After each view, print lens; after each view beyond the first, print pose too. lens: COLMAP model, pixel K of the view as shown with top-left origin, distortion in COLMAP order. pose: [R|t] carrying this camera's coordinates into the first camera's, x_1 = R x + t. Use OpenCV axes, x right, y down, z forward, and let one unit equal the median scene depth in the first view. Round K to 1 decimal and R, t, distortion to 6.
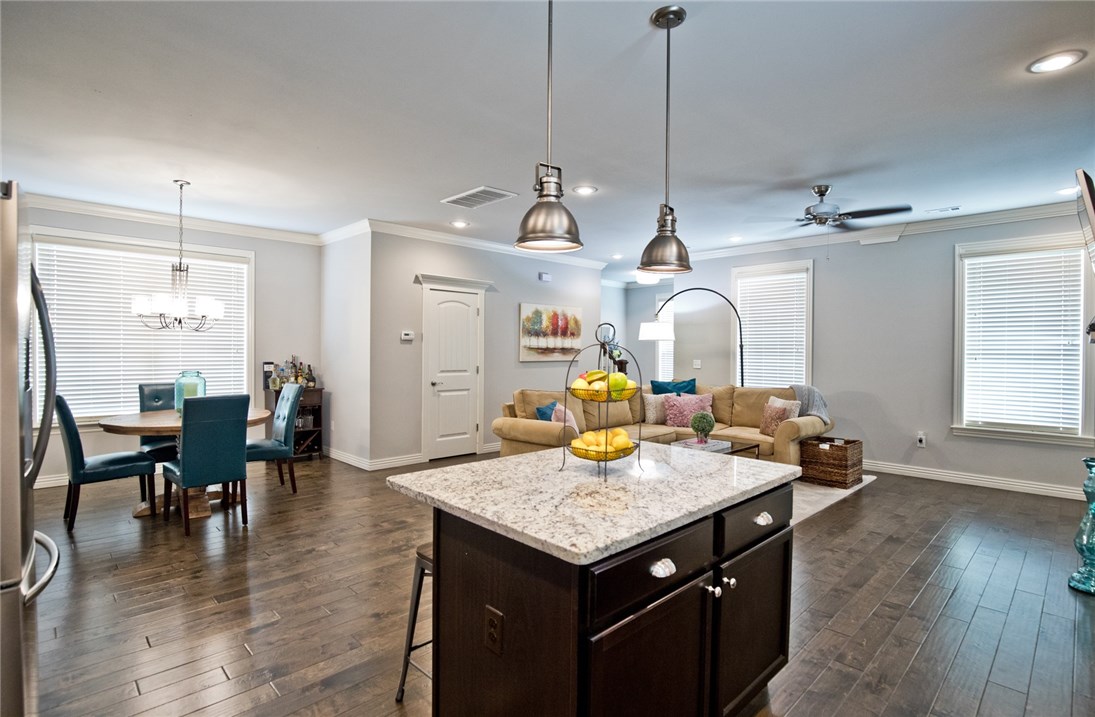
lens RADIAL K [[546.3, 0, 558.6], [0, 546.3, 351.4], [0, 0, 1]] dist [-0.019871, -0.000026]
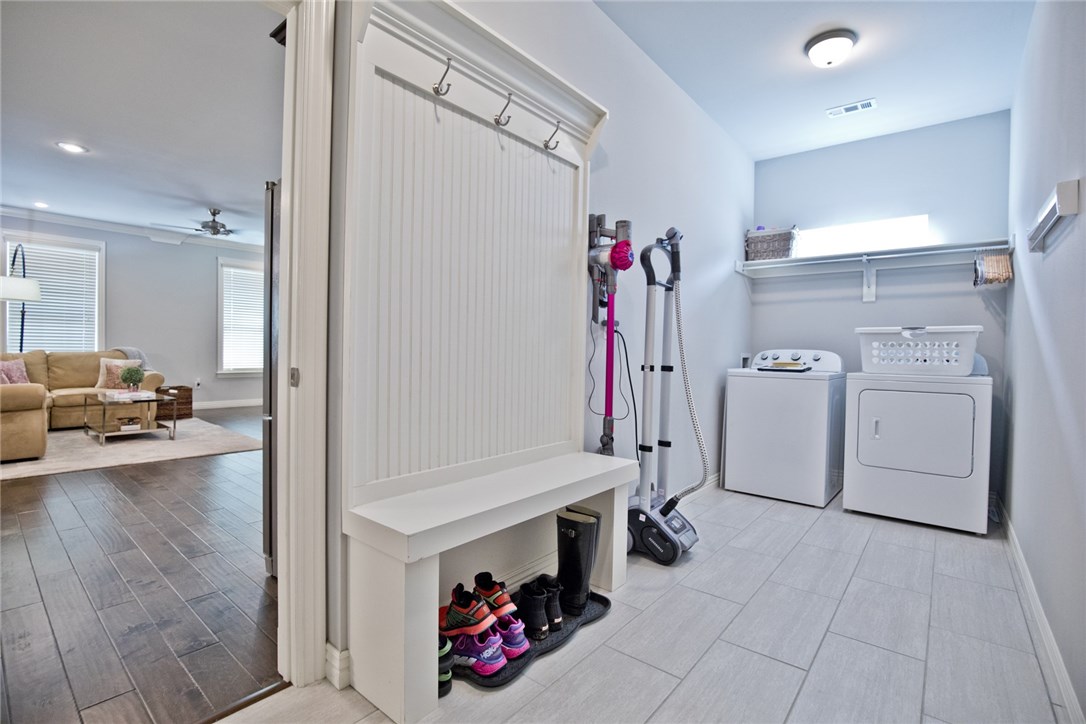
lens RADIAL K [[502.9, 0, 550.3], [0, 502.9, 359.4], [0, 0, 1]] dist [-0.033721, 0.005068]
pose [[-0.082983, -0.026249, 0.996205, -0.694083], [-0.014617, 0.999578, 0.025120, 0.043930], [-0.996444, -0.012477, -0.083332, 0.138441]]
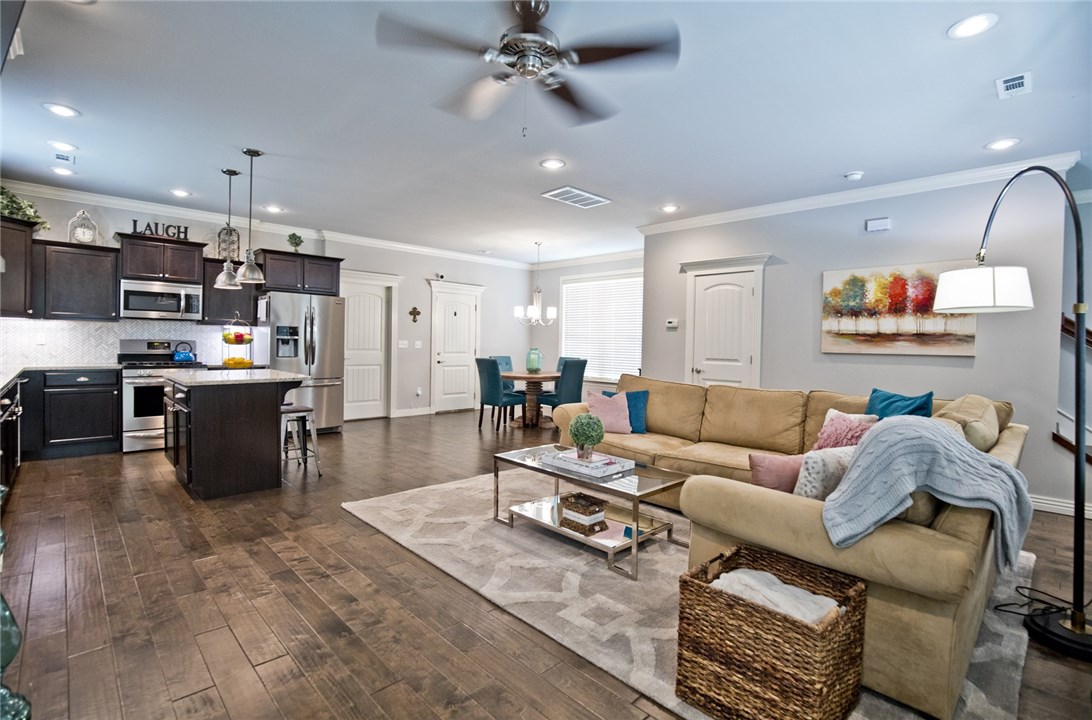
lens RADIAL K [[505.6, 0, 540.0], [0, 505.6, 359.4], [0, 0, 1]] dist [-0.033721, 0.005068]
pose [[-0.032711, 0.022180, -0.999219, 0.698046], [-0.023868, 0.999451, 0.022966, 0.024285], [0.999180, 0.024600, -0.032163, 0.752042]]
